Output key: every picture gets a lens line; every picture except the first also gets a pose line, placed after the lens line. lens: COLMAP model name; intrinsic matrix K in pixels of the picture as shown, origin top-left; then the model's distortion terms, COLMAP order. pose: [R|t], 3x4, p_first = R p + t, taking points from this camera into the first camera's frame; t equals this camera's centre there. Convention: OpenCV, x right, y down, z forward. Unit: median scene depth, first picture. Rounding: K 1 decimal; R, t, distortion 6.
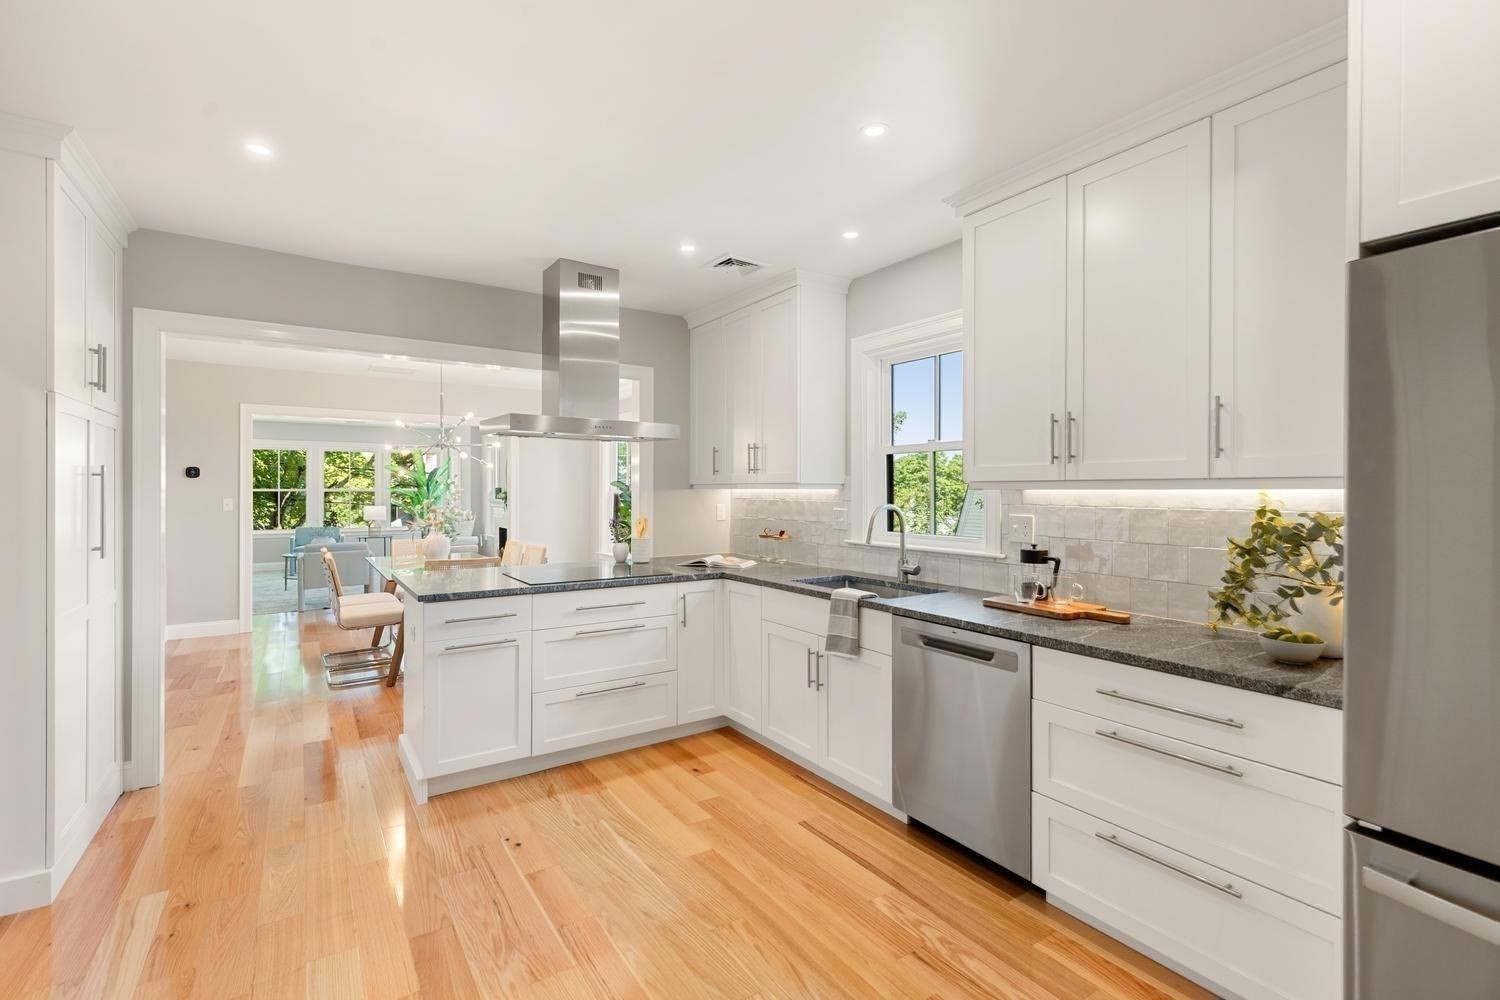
lens RADIAL K [[685.3, 0, 748.6], [0, 685.3, 493.0], [0, 0, 1]] dist [0.015779, -0.001330]
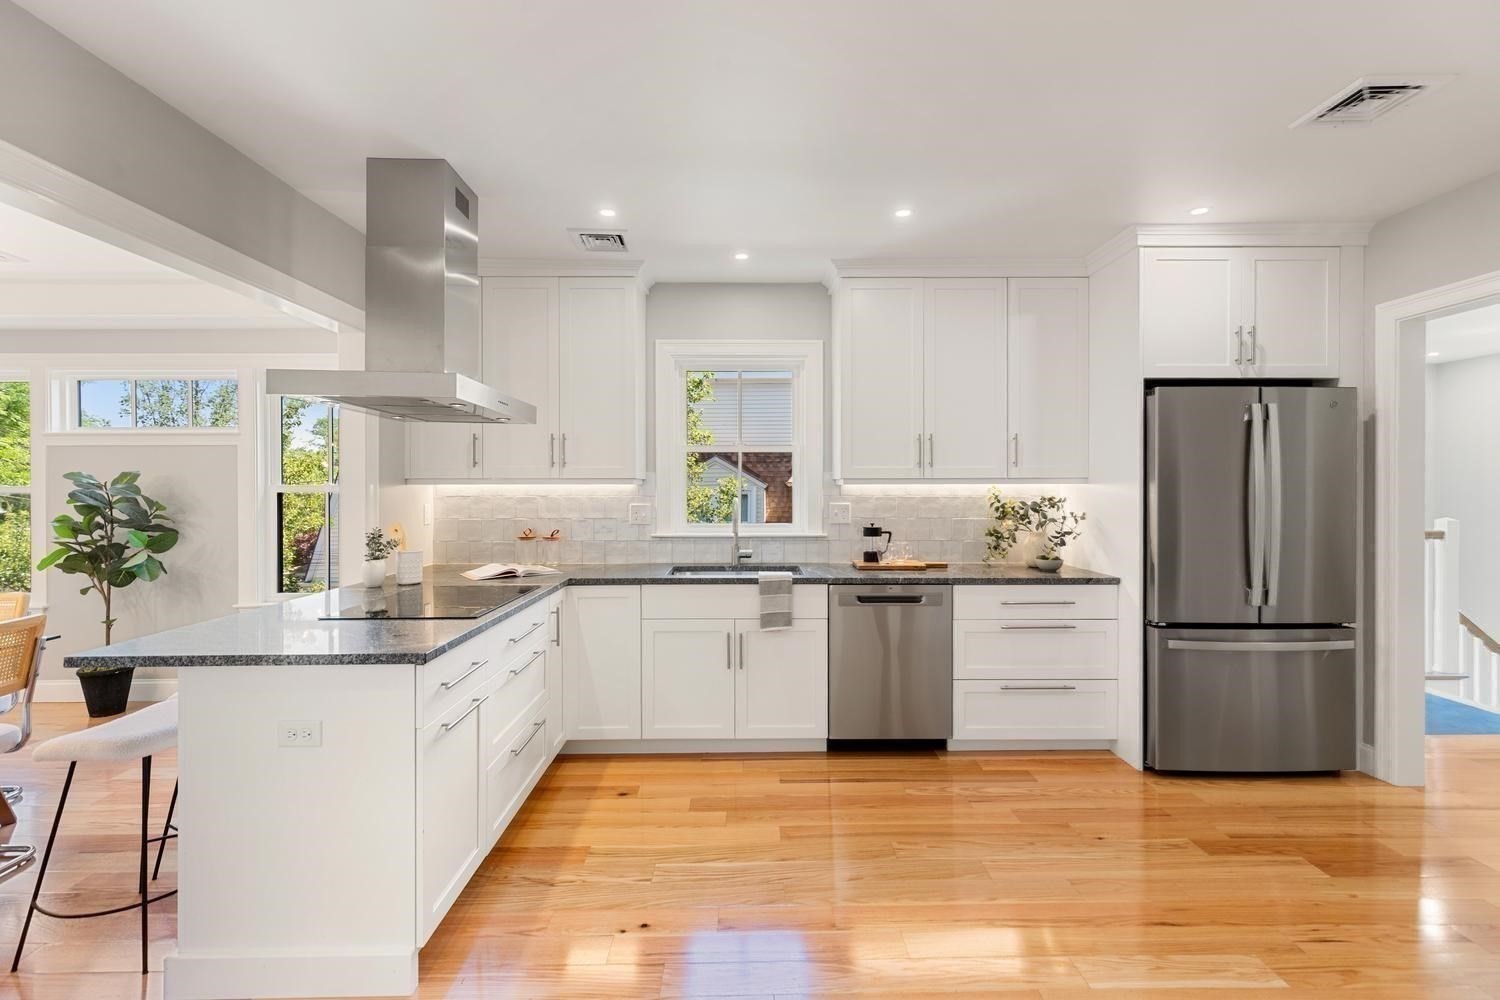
lens RADIAL K [[685.3, 0, 757.5], [0, 685.3, 493.7], [0, 0, 1]] dist [0.015779, -0.001330]
pose [[0.536275, -0.009972, 0.843984, -0.833166], [0.005519, 0.999950, 0.008308, 0.000340], [-0.844025, 0.000203, 0.536304, 0.406783]]
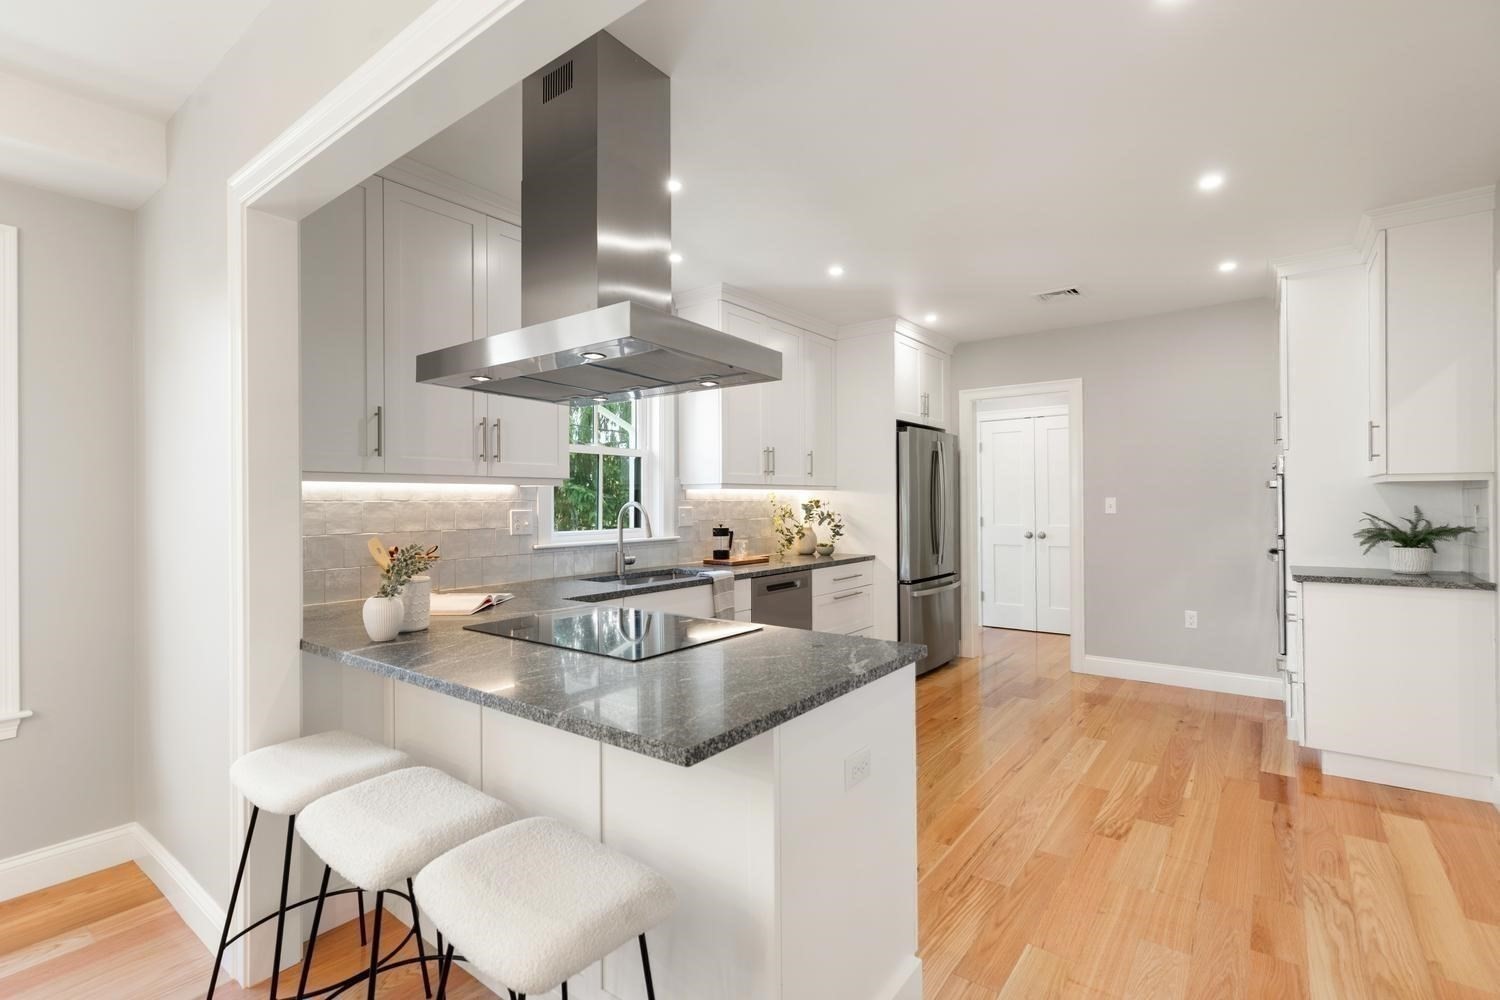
lens RADIAL K [[685.3, 0, 747.3], [0, 685.3, 499.1], [0, 0, 1]] dist [0.015779, -0.001330]
pose [[-0.327430, 0.000080, 0.944876, -1.003225], [0.007243, 0.999971, 0.002426, 0.012187], [-0.944848, 0.007638, -0.327421, 1.342005]]
